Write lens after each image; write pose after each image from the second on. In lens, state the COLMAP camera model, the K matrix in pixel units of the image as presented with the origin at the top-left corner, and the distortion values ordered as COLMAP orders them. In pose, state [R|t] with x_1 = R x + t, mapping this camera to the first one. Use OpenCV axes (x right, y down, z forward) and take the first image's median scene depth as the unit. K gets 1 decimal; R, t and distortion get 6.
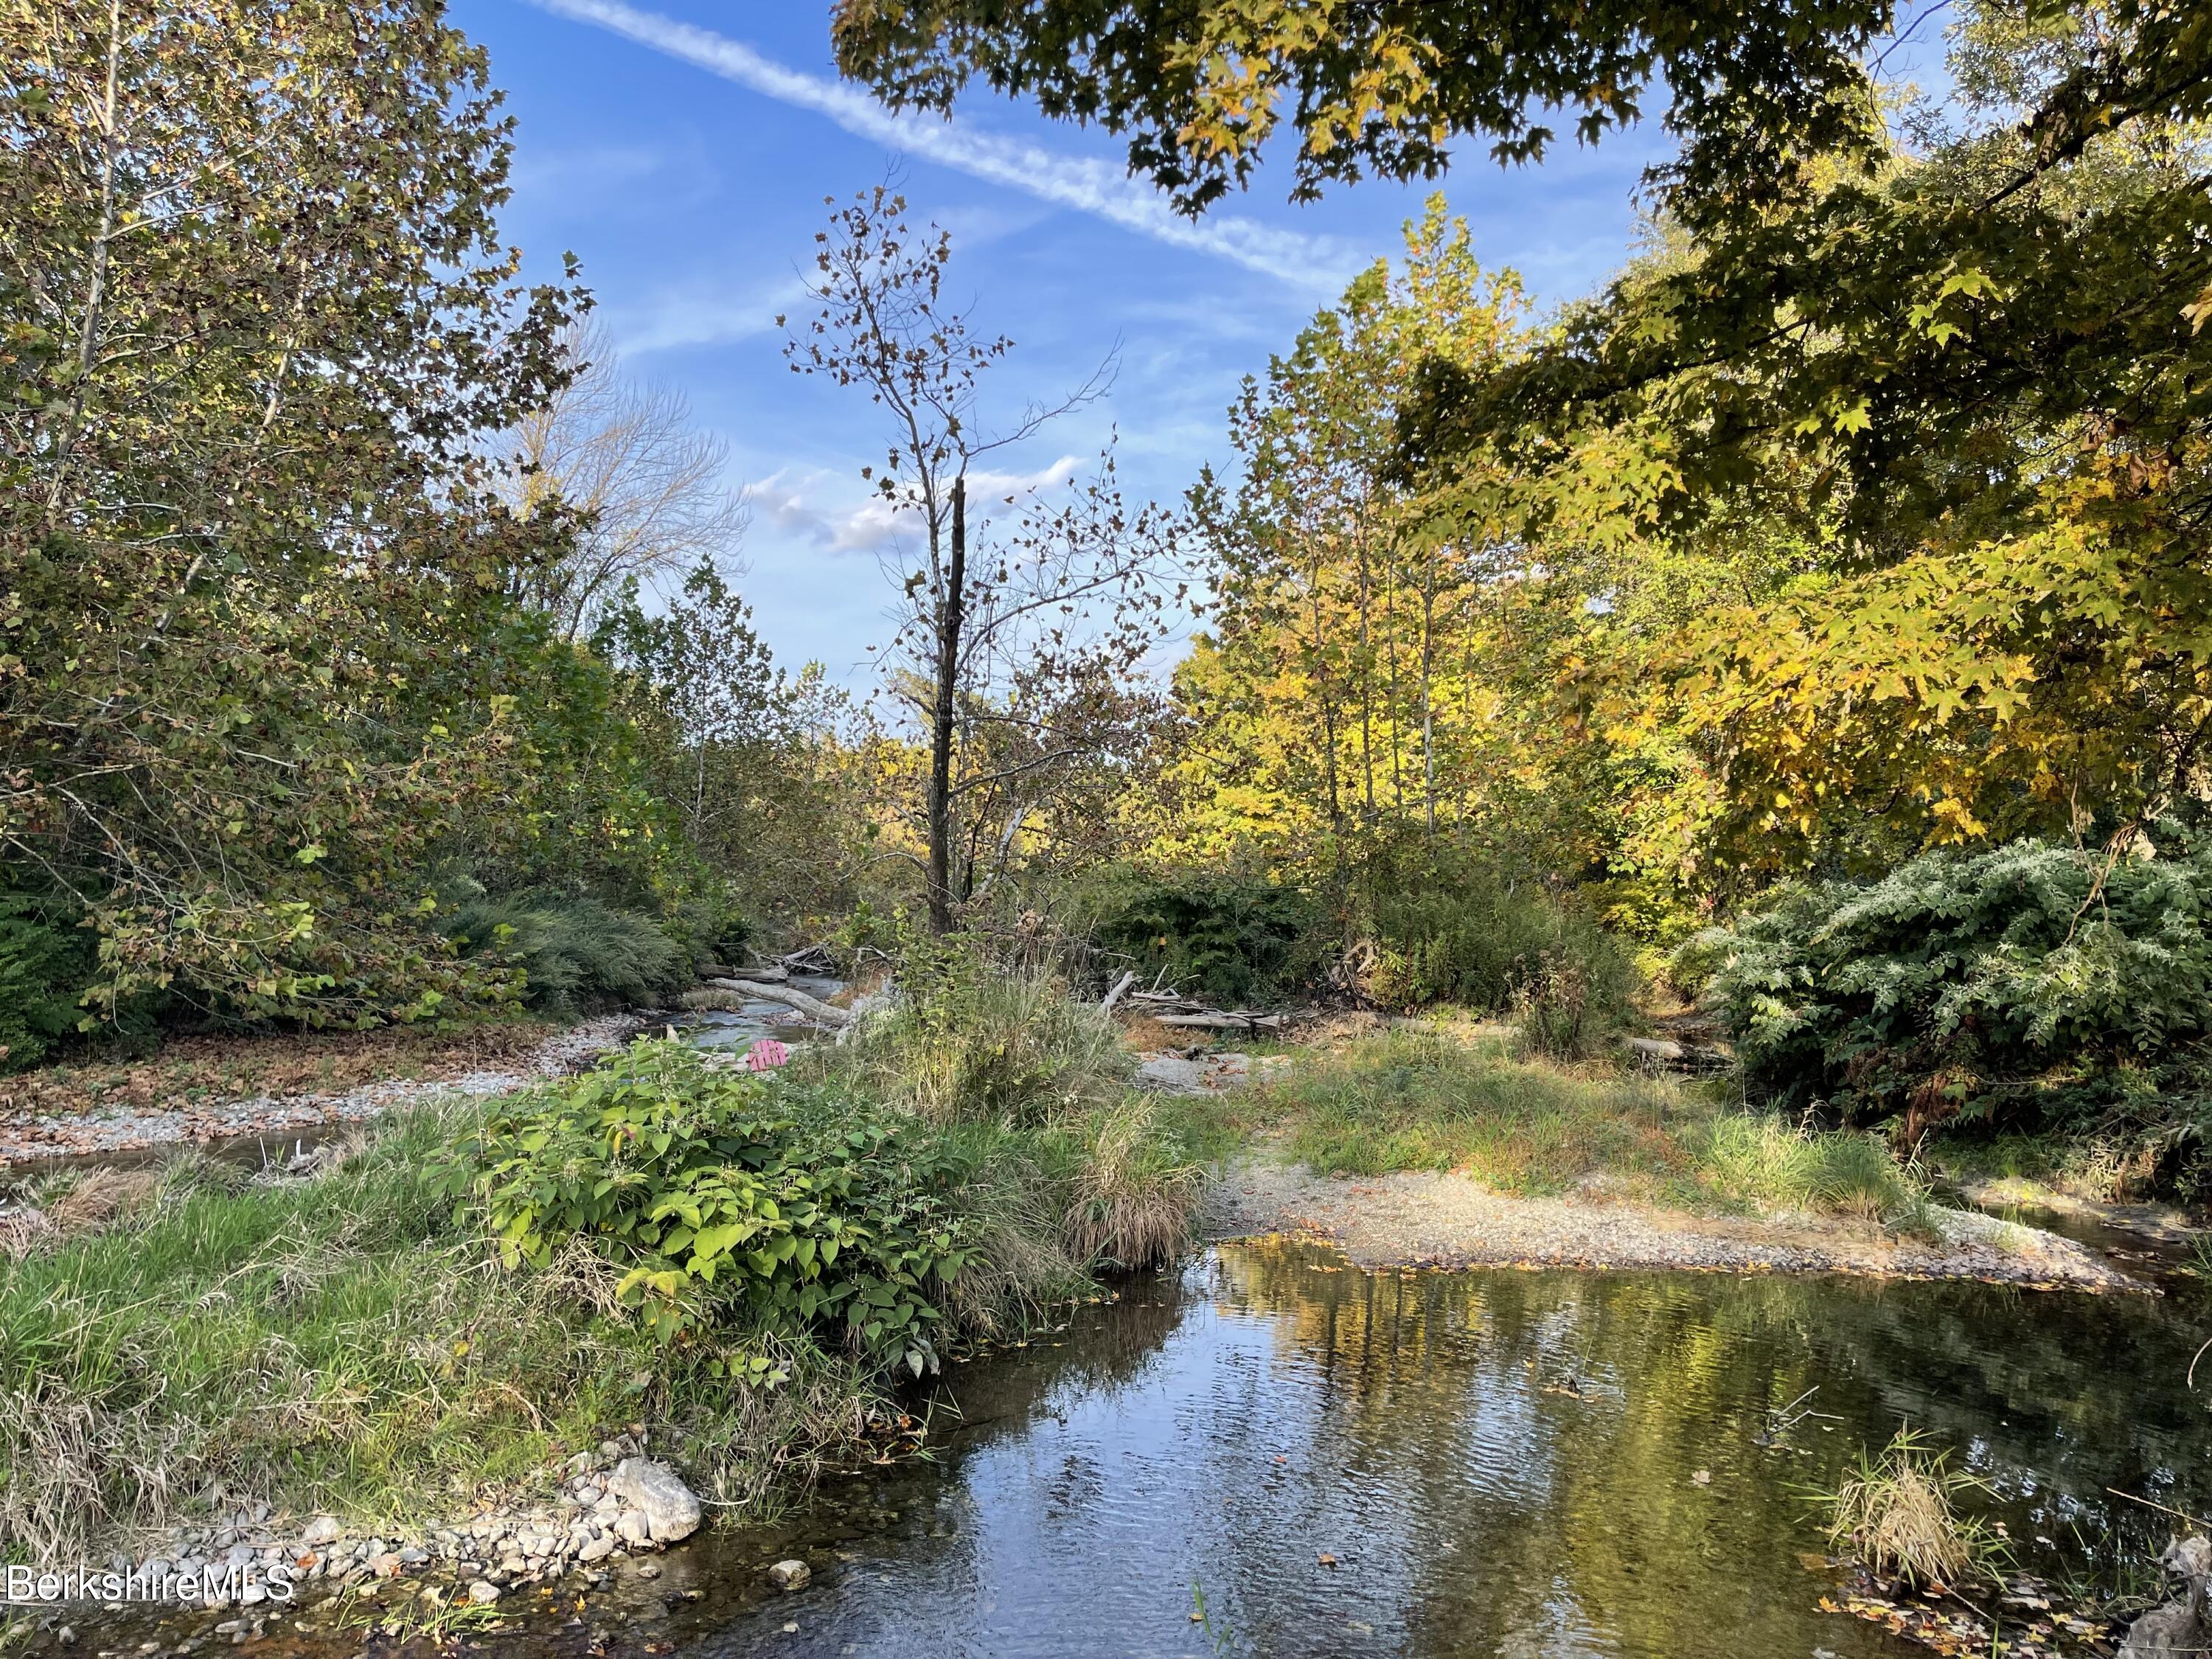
lens RADIAL K [[1626.5, 0, 1115.0], [0, 1626.5, 818.0], [0, 0, 1]] dist [0.038547, -0.038787]
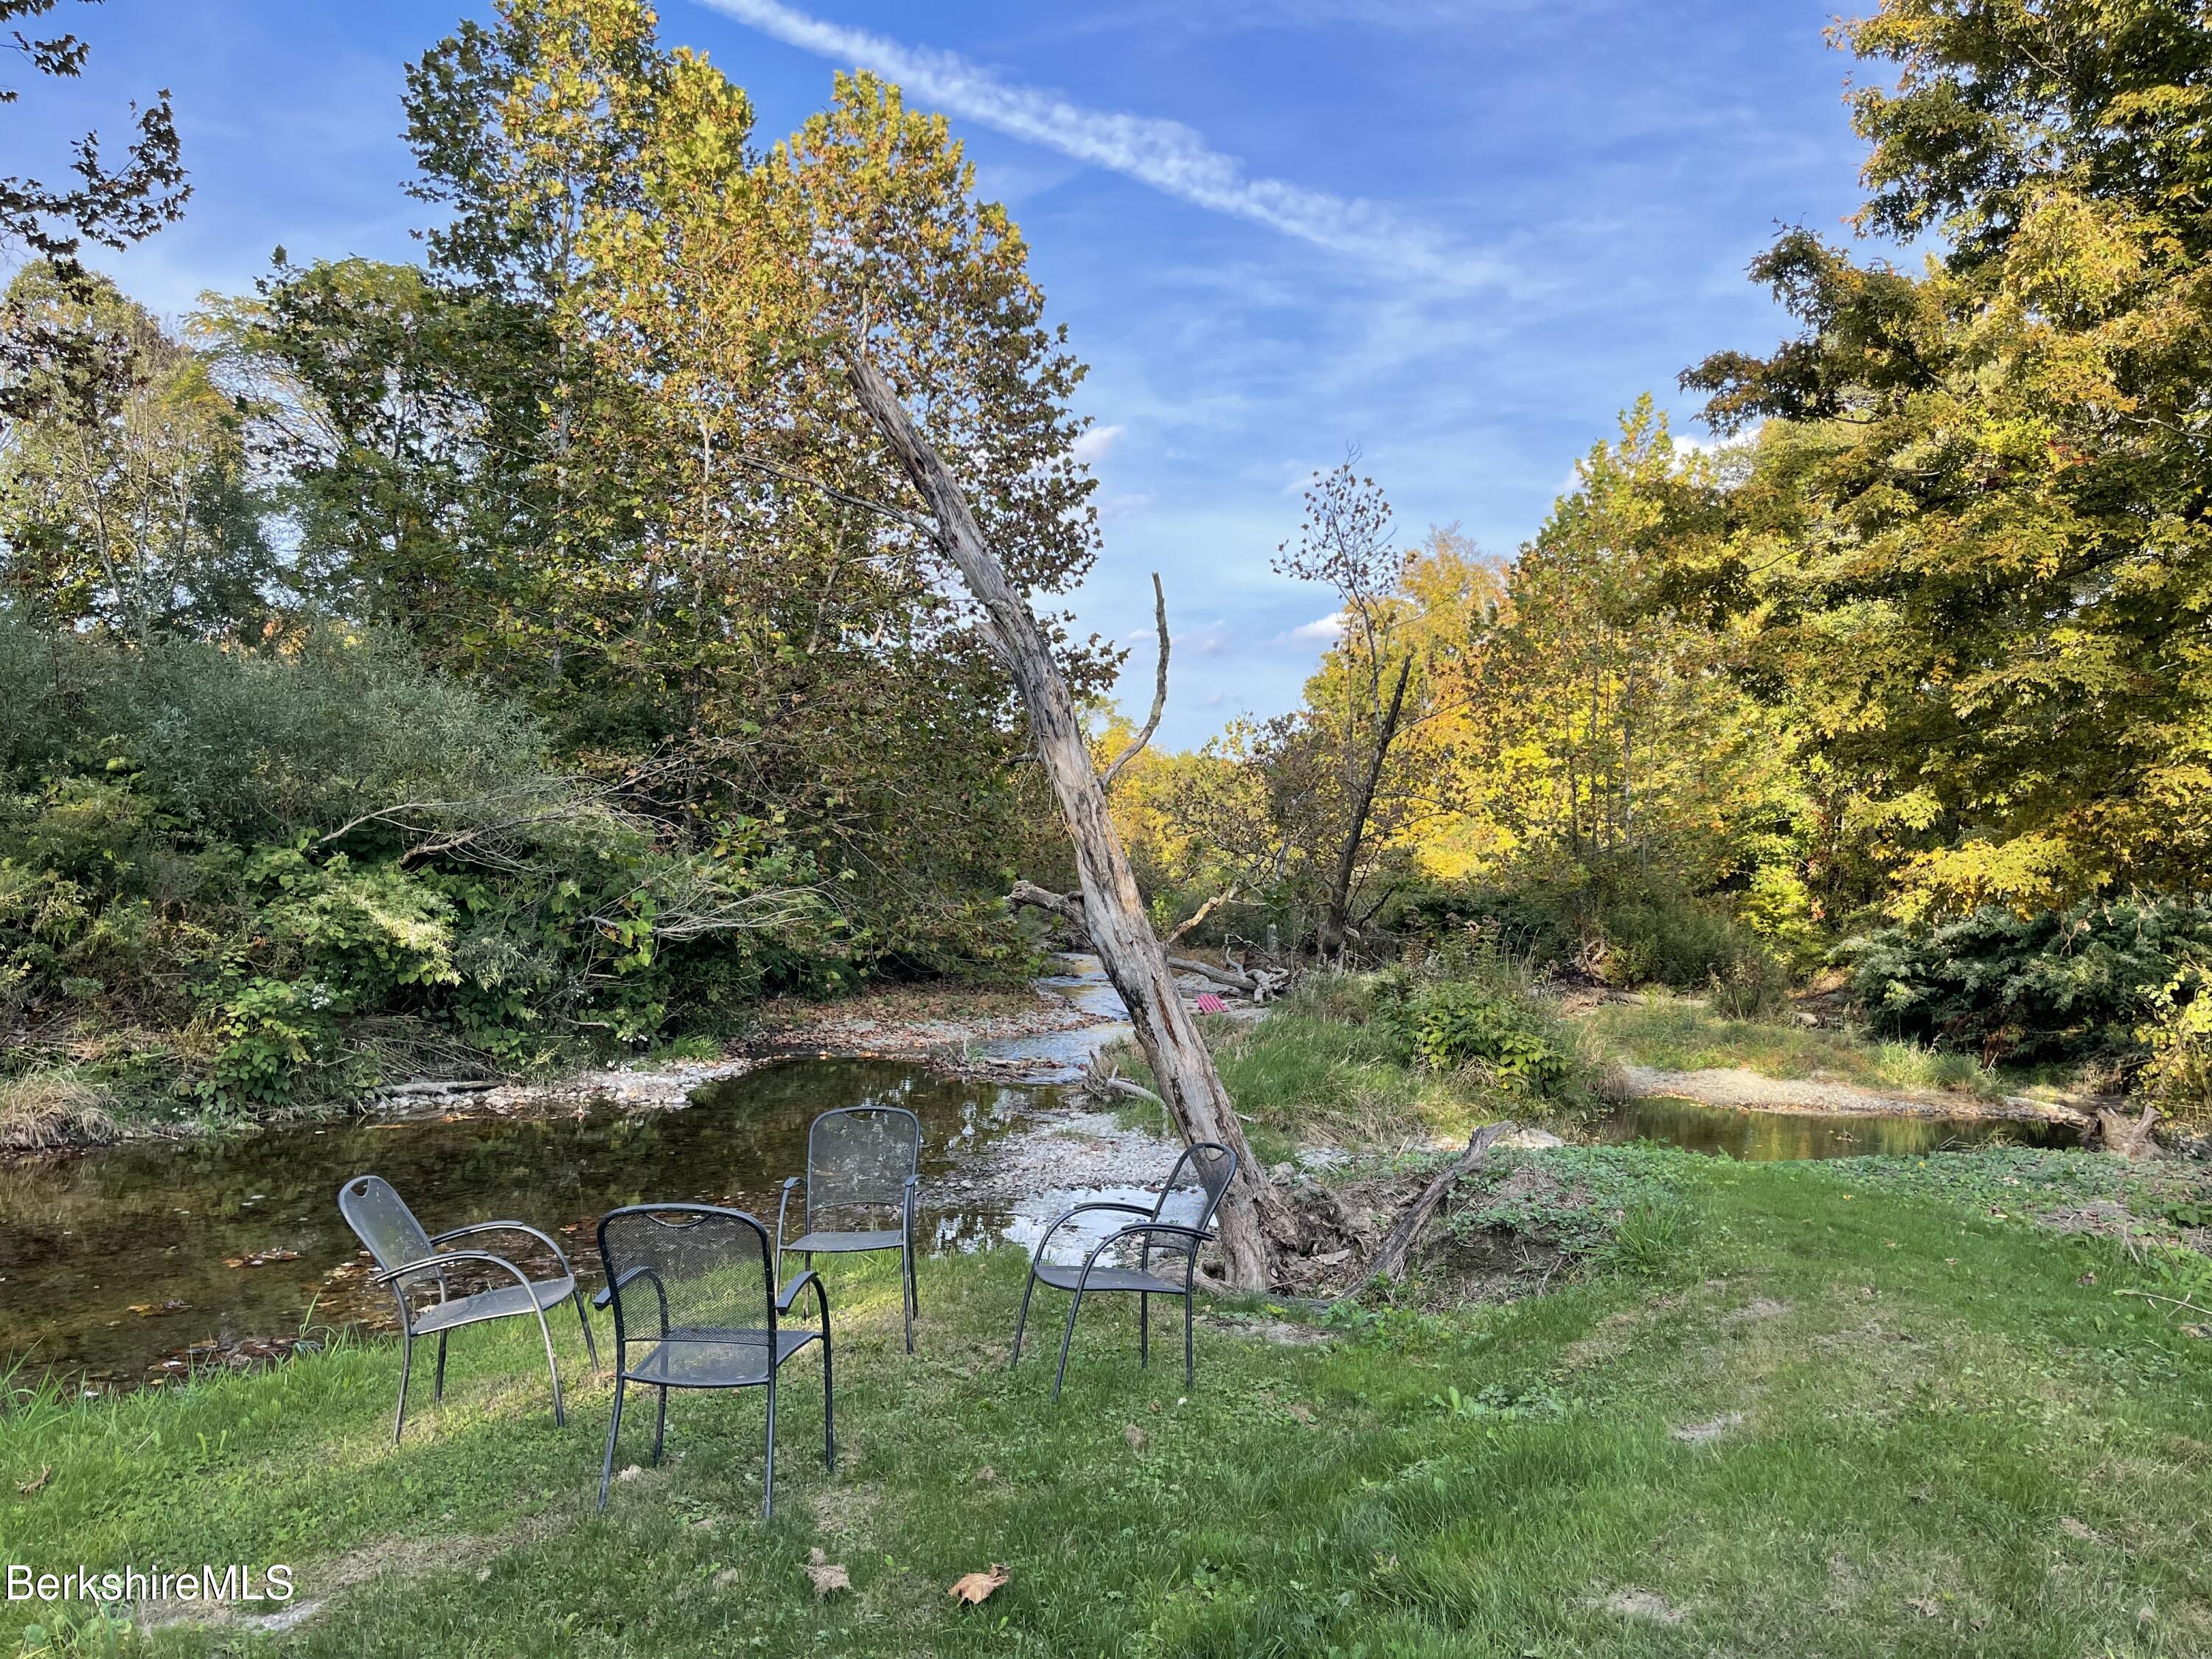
lens RADIAL K [[1626.5, 0, 1119.3], [0, 1626.5, 834.5], [0, 0, 1]] dist [0.038547, -0.038787]
pose [[0.999484, 0.021322, -0.024035, -0.353582], [-0.020792, 0.999540, 0.022088, -0.059411], [0.024495, -0.021577, 0.999467, -0.673578]]
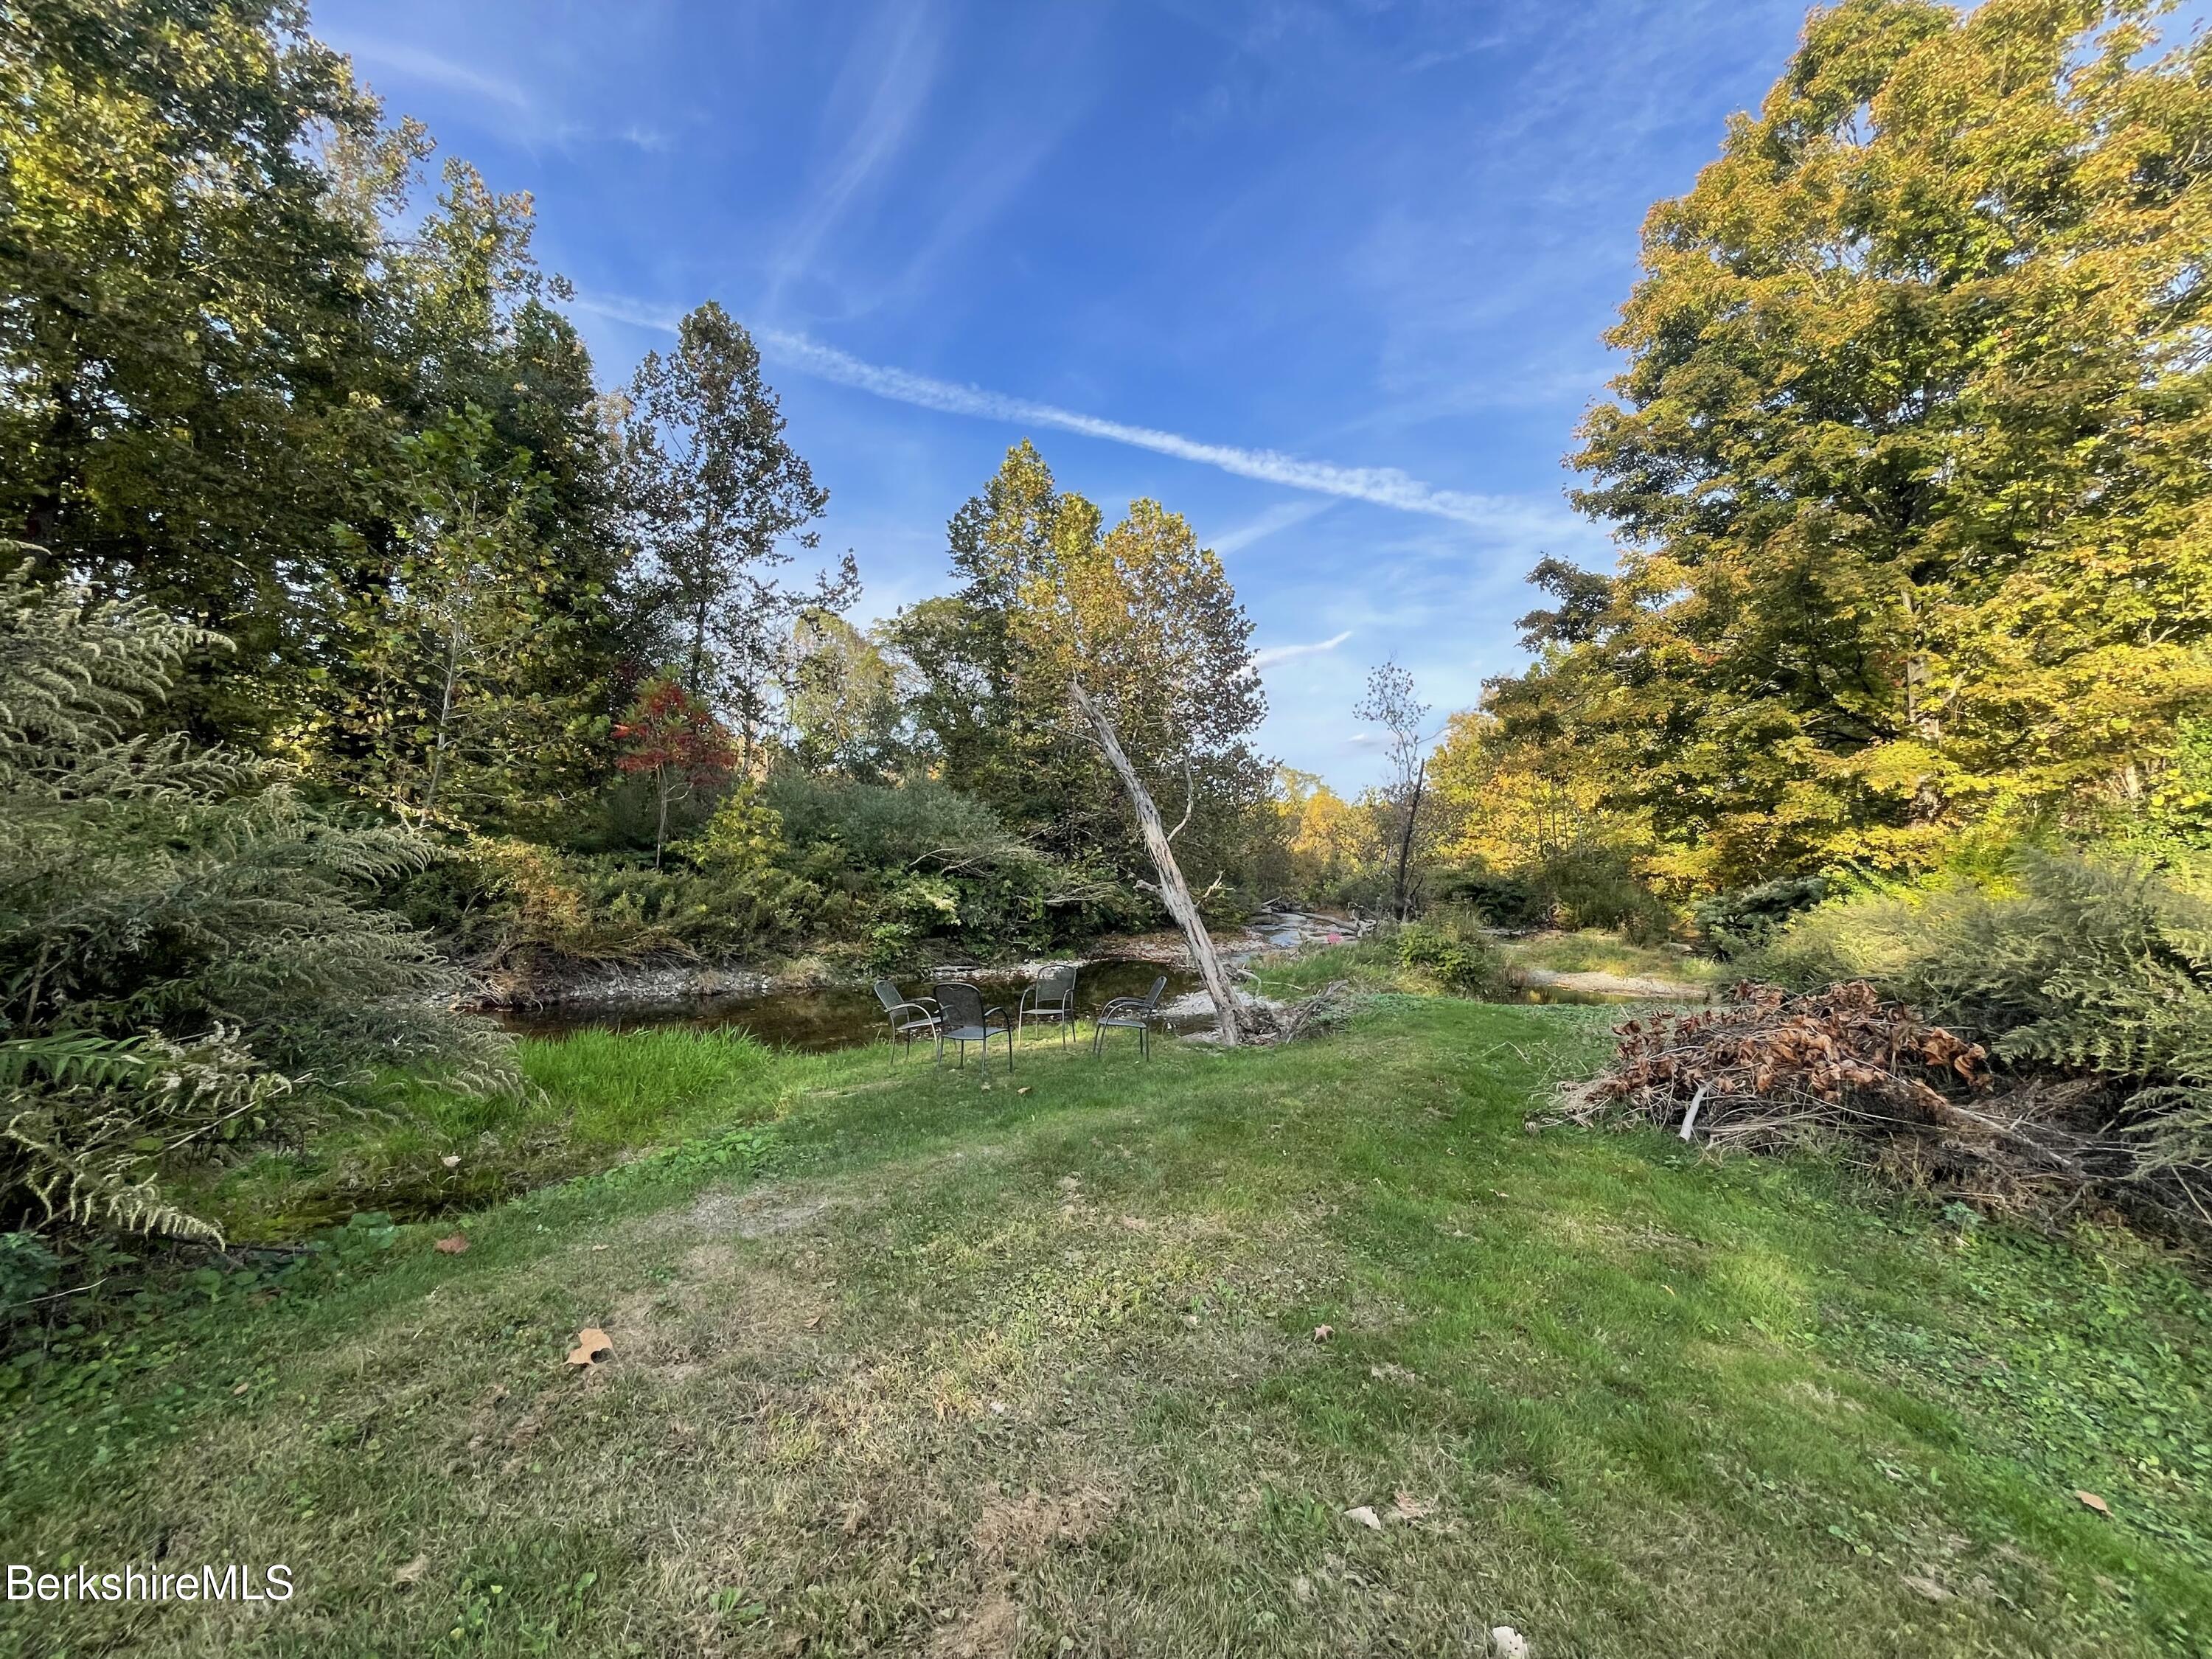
lens RADIAL K [[877.4, 0, 1110.2], [0, 877.4, 835.3], [0, 0, 1]] dist [0.003096, 0.000005]
pose [[0.959137, -0.005810, -0.282881, -0.204240], [0.008139, 0.999942, 0.007061, -0.075486], [0.282824, -0.009075, 0.959129, -0.852044]]
